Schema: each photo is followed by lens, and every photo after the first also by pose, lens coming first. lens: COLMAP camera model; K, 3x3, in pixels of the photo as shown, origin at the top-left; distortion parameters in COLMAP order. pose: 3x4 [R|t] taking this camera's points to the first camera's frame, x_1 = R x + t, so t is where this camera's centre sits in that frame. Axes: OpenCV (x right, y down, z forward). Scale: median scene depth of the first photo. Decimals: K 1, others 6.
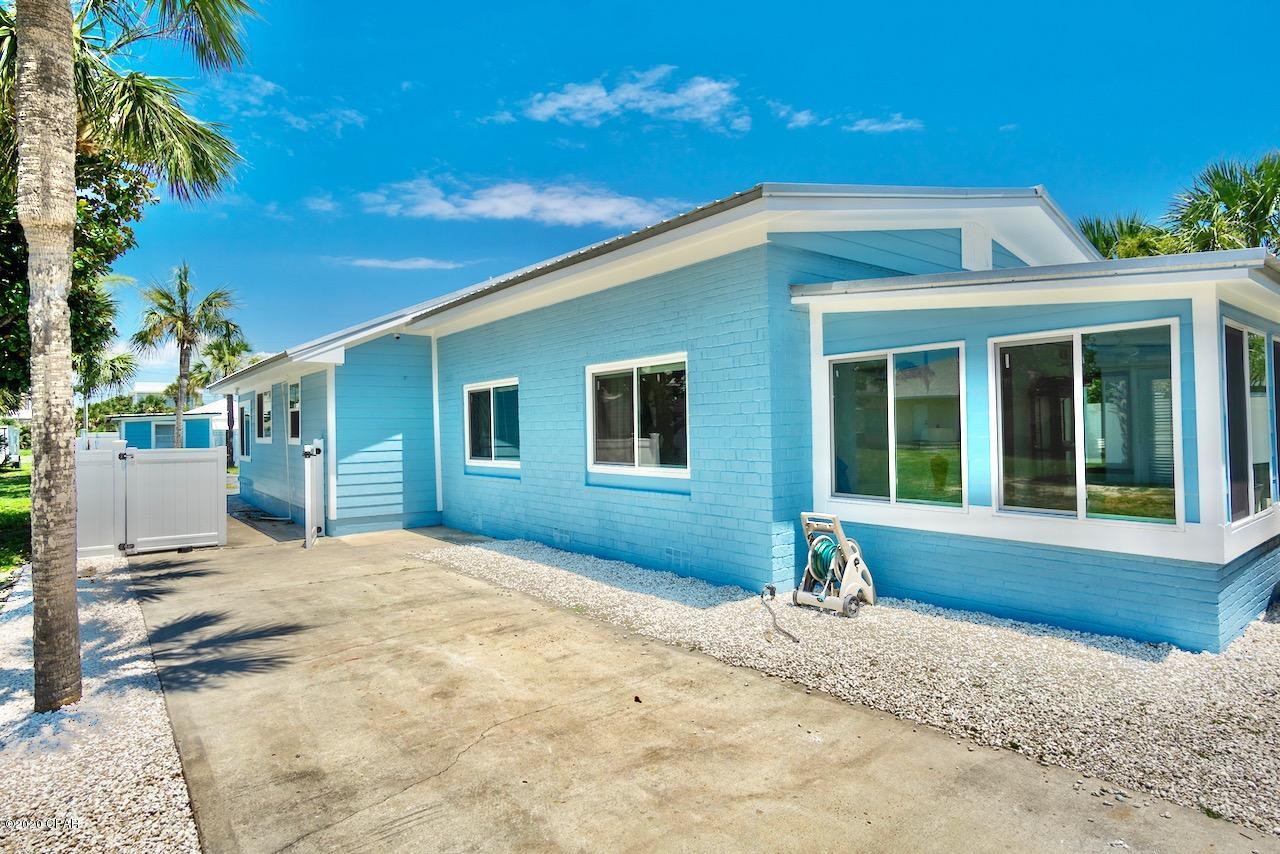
lens RADIAL K [[696.4, 0, 640.6], [0, 696.4, 411.9], [0, 0, 1]] dist [-0.044171, 0.022342]
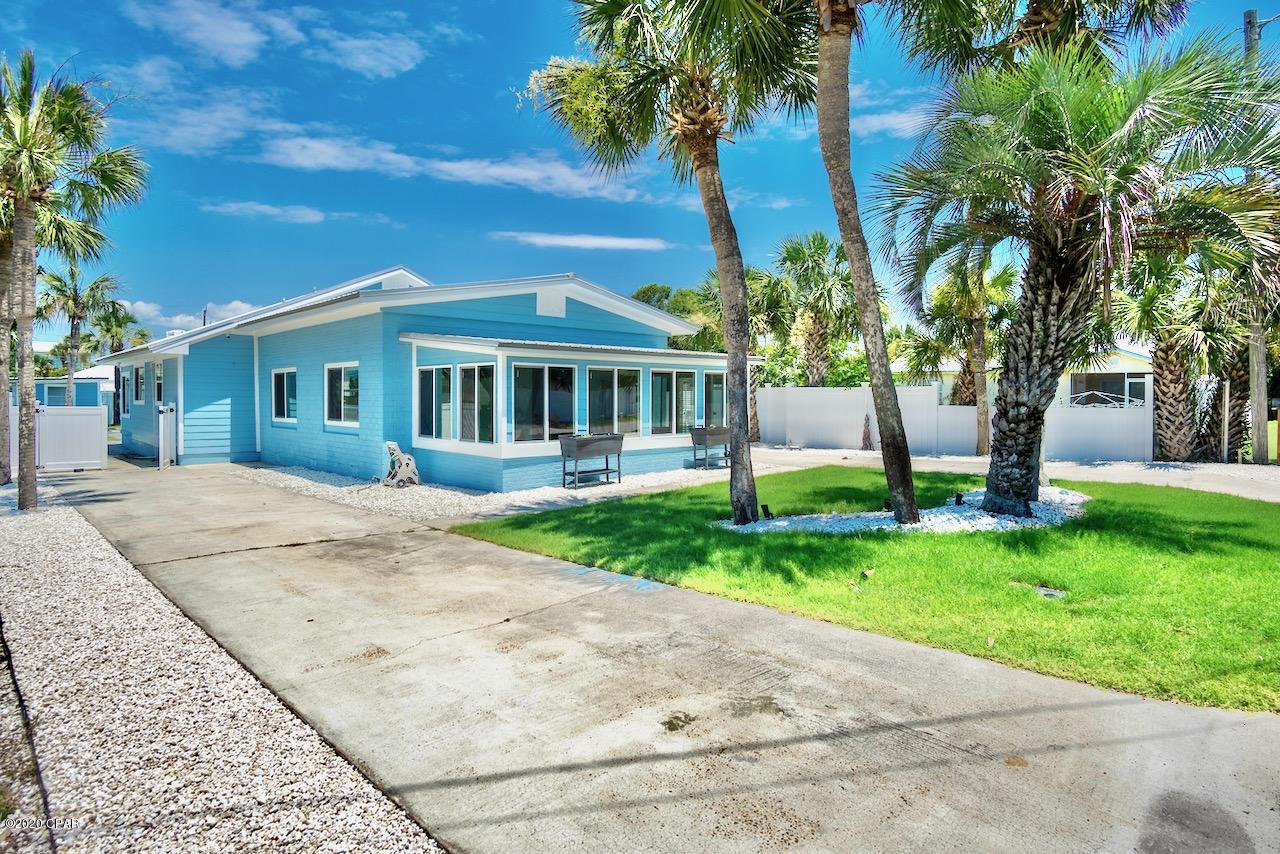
lens RADIAL K [[696.4, 0, 640.6], [0, 696.4, 411.9], [0, 0, 1]] dist [-0.044171, 0.022342]
pose [[0.993842, 0.023720, 0.108239, 0.401037], [-0.027956, 0.998895, 0.037788, -0.025674], [-0.107223, -0.040582, 0.993406, -0.619933]]
